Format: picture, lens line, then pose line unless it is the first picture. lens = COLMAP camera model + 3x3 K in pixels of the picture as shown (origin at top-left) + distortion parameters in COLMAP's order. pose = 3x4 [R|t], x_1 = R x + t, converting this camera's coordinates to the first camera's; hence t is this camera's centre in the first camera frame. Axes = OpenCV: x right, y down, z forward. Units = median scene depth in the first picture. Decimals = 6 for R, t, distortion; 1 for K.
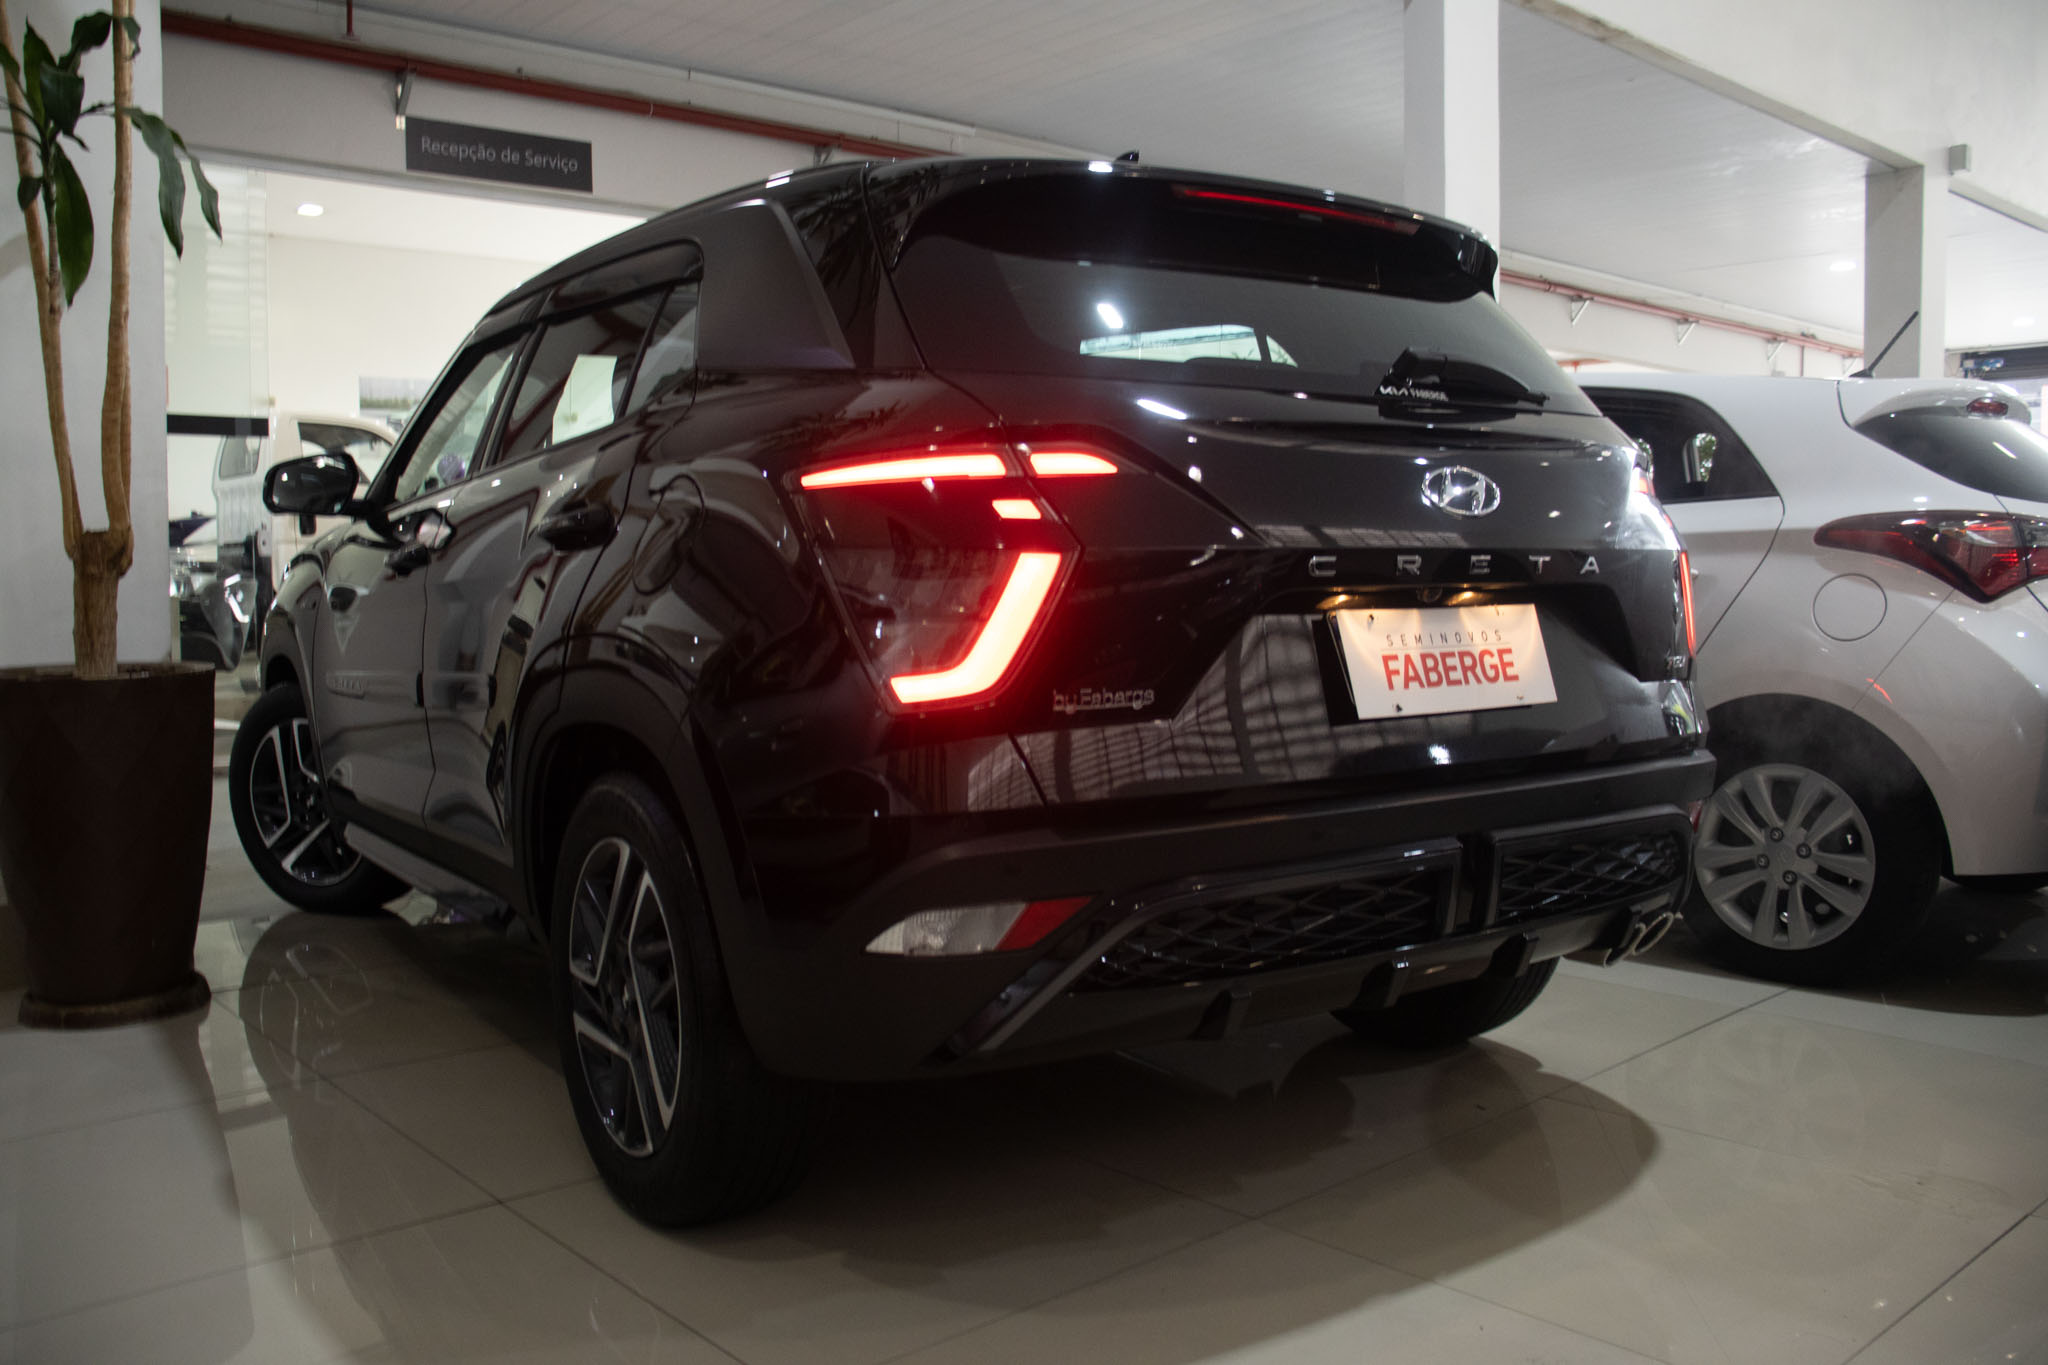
lens RADIAL K [[1652.1, 0, 1024.0], [0, 1652.1, 682.5], [0, 0, 1]] dist [-0.137488, 0.006264]
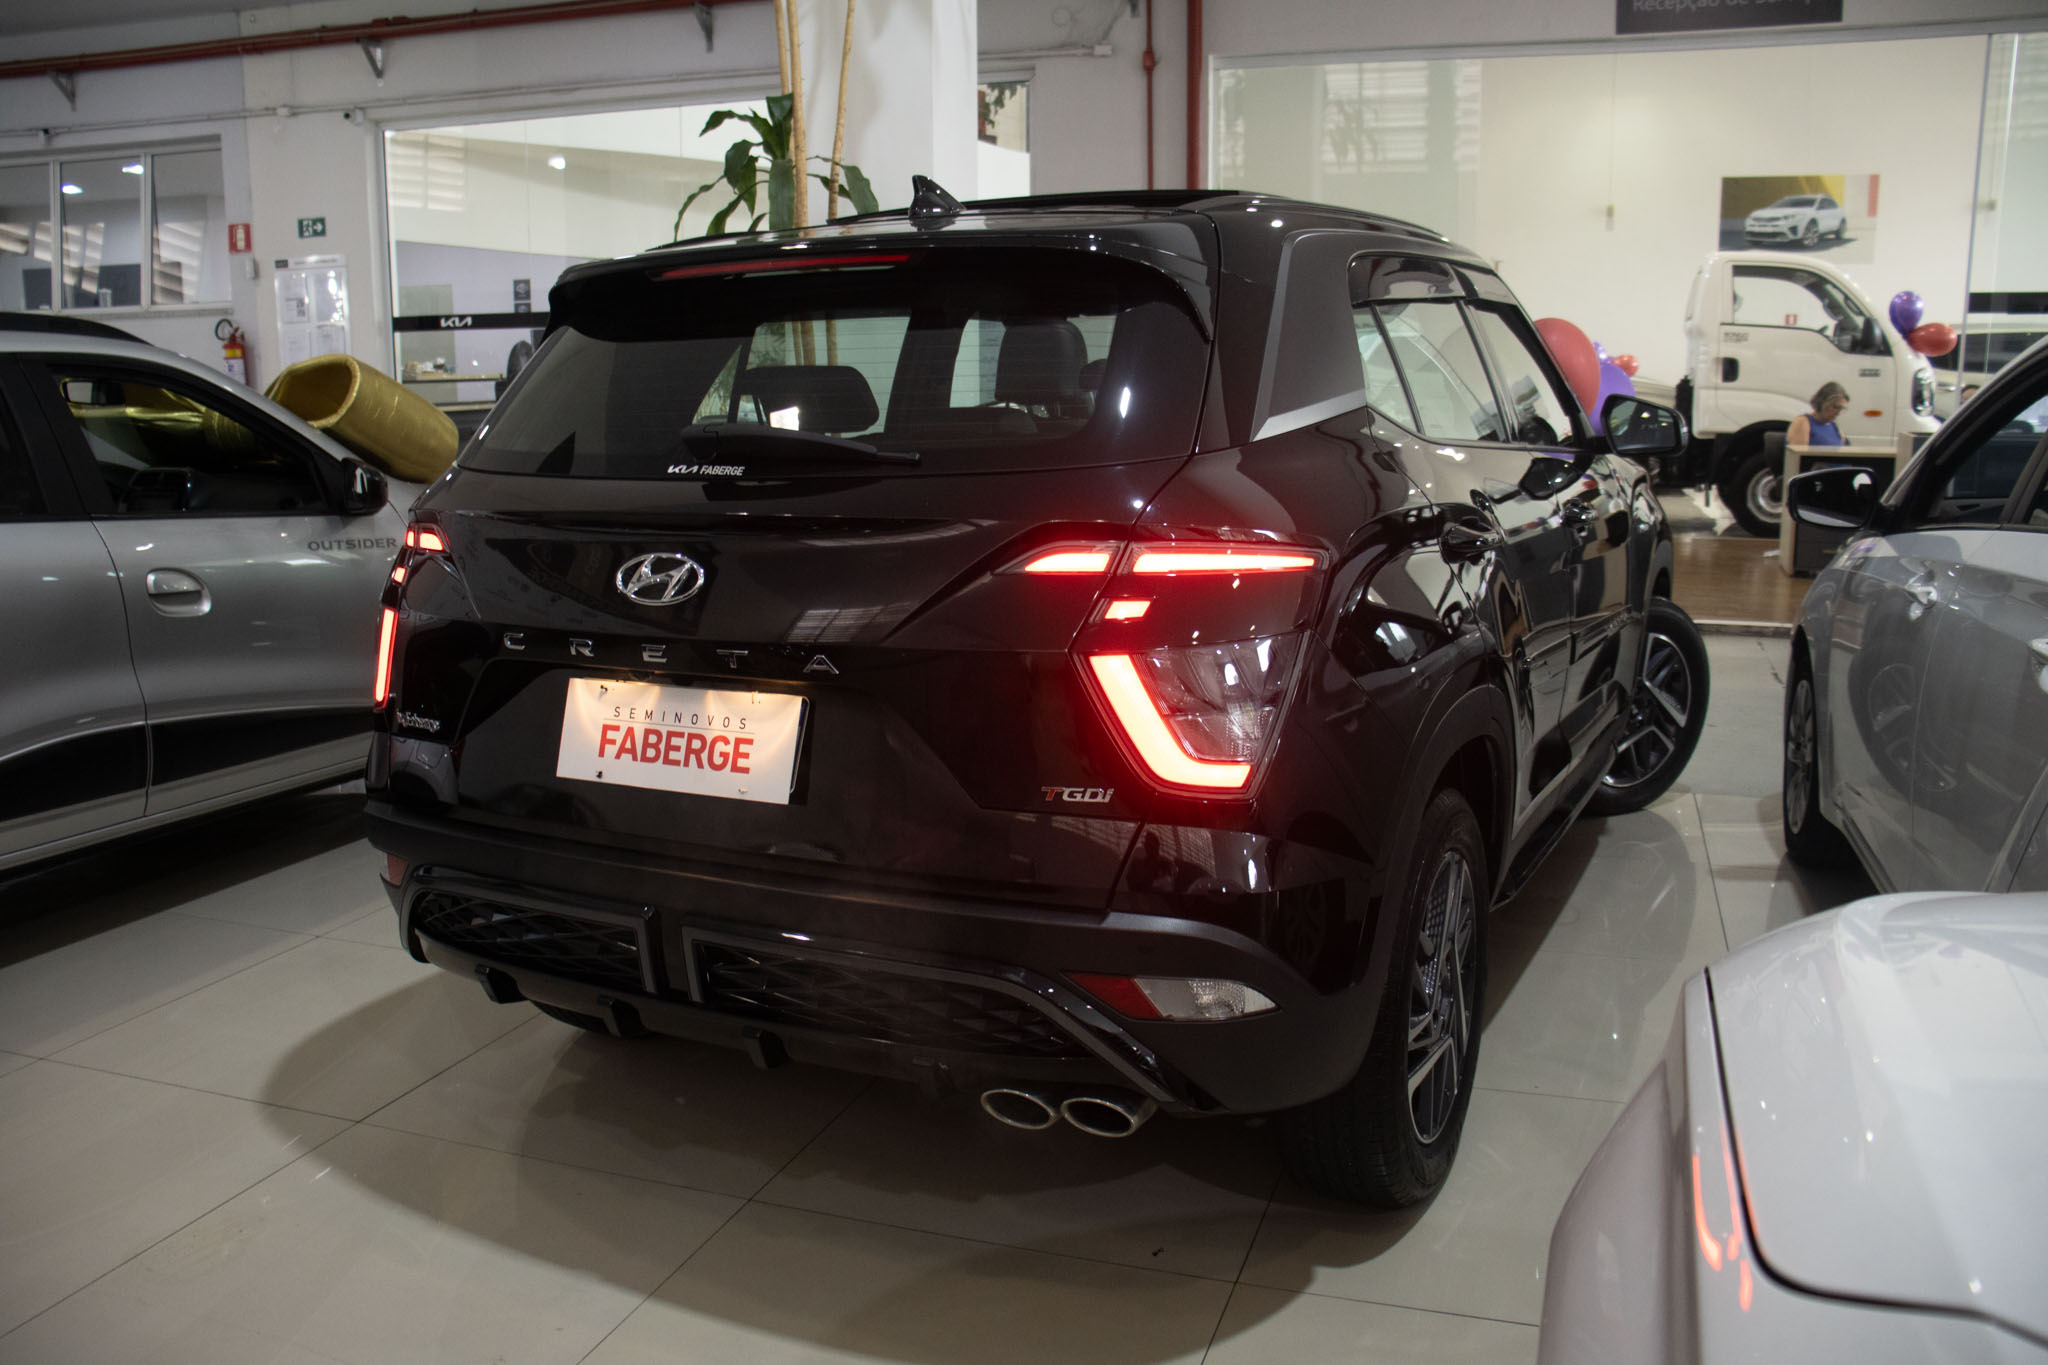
lens RADIAL K [[1659.6, 0, 1021.4], [0, 1659.6, 647.1], [0, 0, 1]] dist [-0.142982, 0.000888]
pose [[0.478612, 0.140662, -0.866686, 1.251871], [-0.046721, 0.989766, 0.134836, -0.220584], [0.876783, -0.024041, 0.480285, 0.700449]]
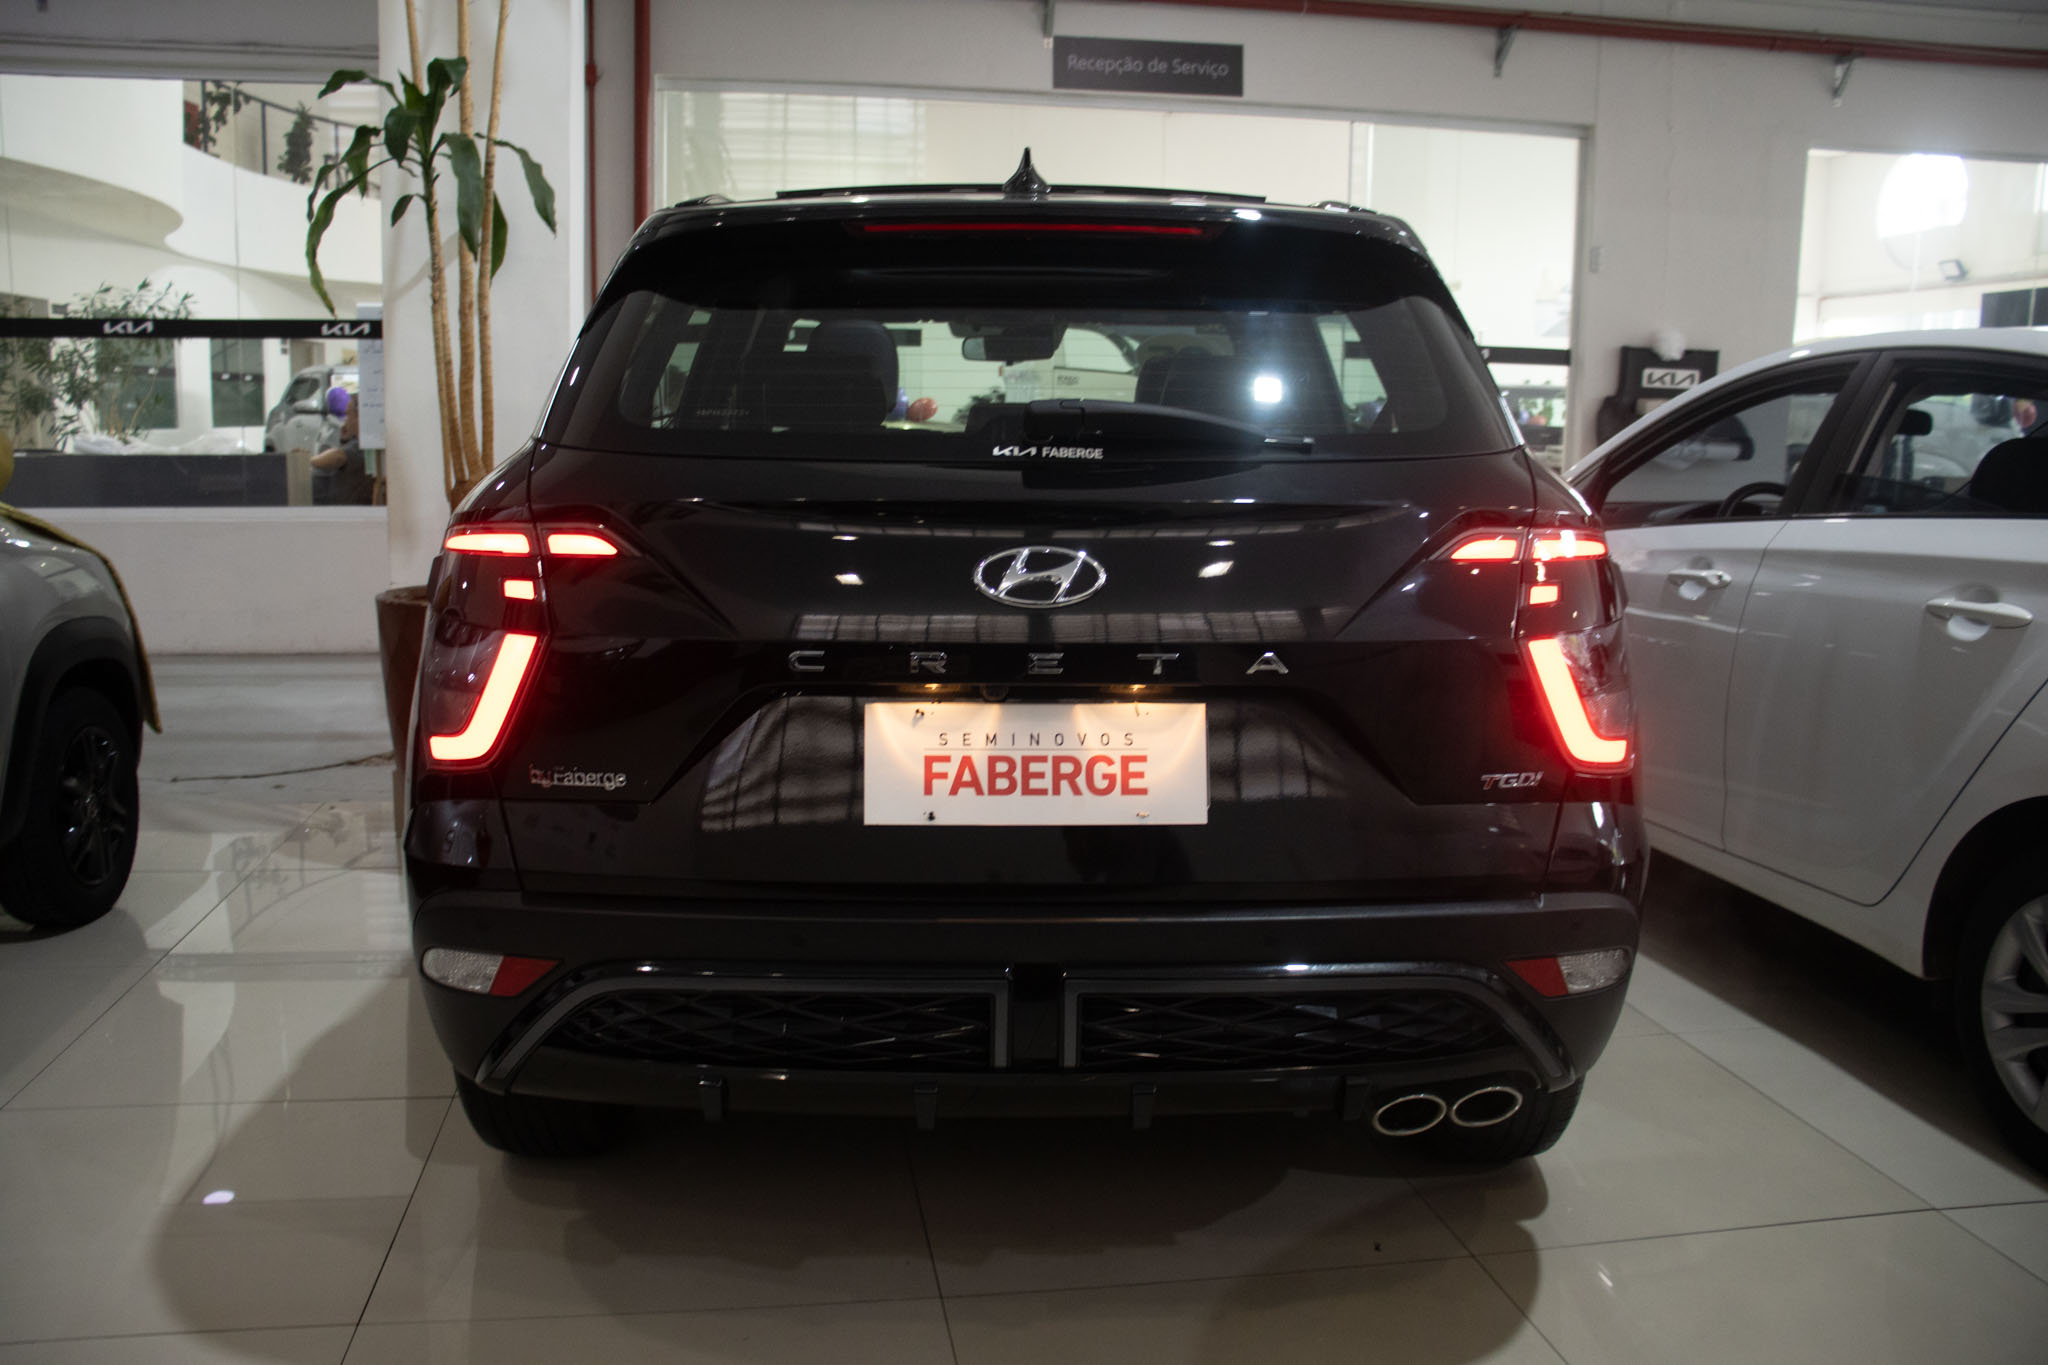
lens RADIAL K [[1652.1, 0, 1024.0], [0, 1652.1, 682.5], [0, 0, 1]] dist [-0.137488, 0.006264]
pose [[0.841927, 0.099550, -0.530329, 0.722070], [-0.053498, 0.993392, 0.101541, -0.147757], [0.536933, -0.057118, 0.841689, 0.257565]]
